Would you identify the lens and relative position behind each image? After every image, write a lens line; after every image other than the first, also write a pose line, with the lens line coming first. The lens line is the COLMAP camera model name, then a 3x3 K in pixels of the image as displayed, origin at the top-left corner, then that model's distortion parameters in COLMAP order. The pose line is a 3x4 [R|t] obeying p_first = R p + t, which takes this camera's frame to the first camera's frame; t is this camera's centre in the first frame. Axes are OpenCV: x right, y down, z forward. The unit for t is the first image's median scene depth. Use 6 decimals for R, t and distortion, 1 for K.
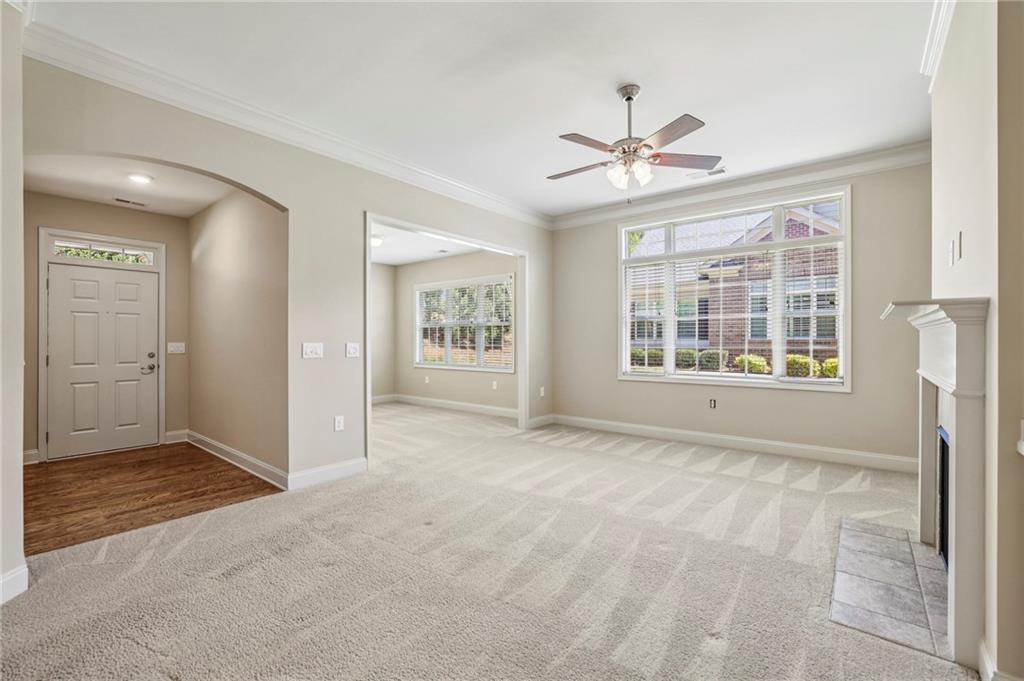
lens RADIAL K [[444.3, 0, 505.6], [0, 444.3, 340.7], [0, 0, 1]] dist [-0.024997, 0.007057]
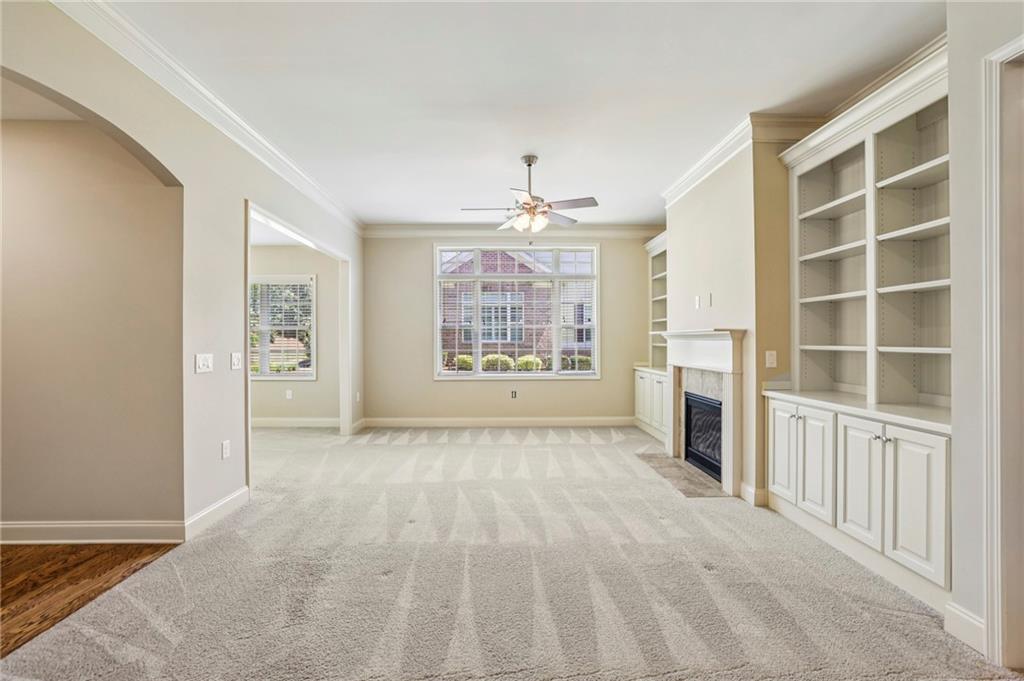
lens RADIAL K [[444.3, 0, 509.2], [0, 444.3, 339.8], [0, 0, 1]] dist [-0.024997, 0.007057]
pose [[0.760580, 0.000205, 0.649244, -0.505514], [0.003748, 0.999982, -0.004707, -0.014000], [-0.649233, 0.006013, 0.760566, 0.023552]]
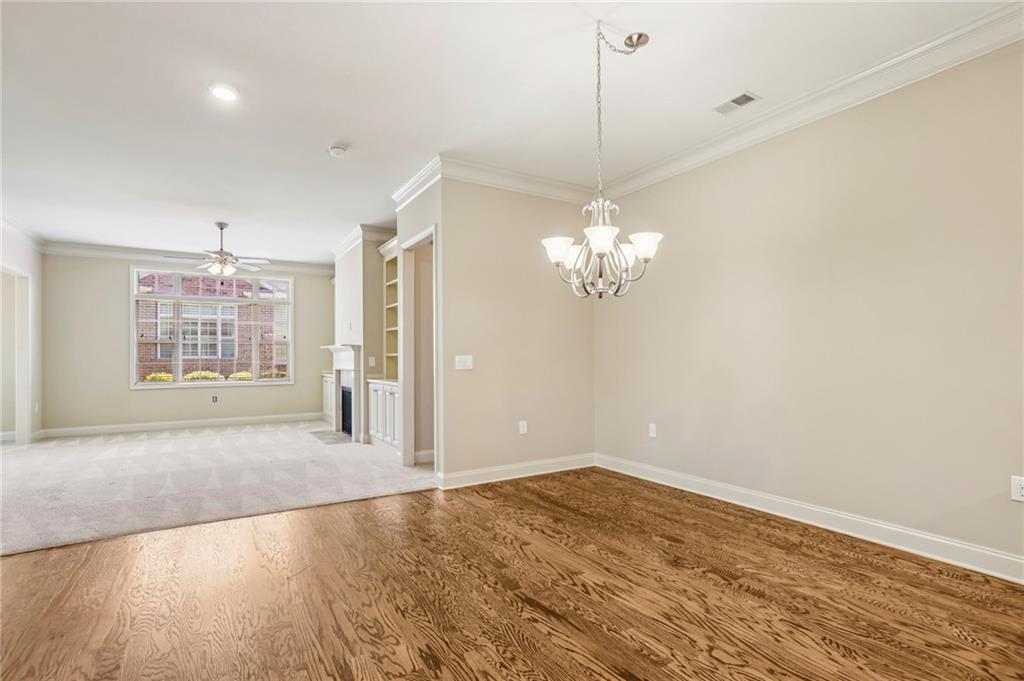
lens RADIAL K [[496.8, 0, 507.1], [0, 496.8, 350.8], [0, 0, 1]] dist [0.003712, 0.005712]
pose [[0.346146, 0.010499, 0.938122, -1.036166], [0.009662, 0.999844, -0.014755, 0.013972], [-0.938131, 0.014172, 0.345991, -0.705865]]
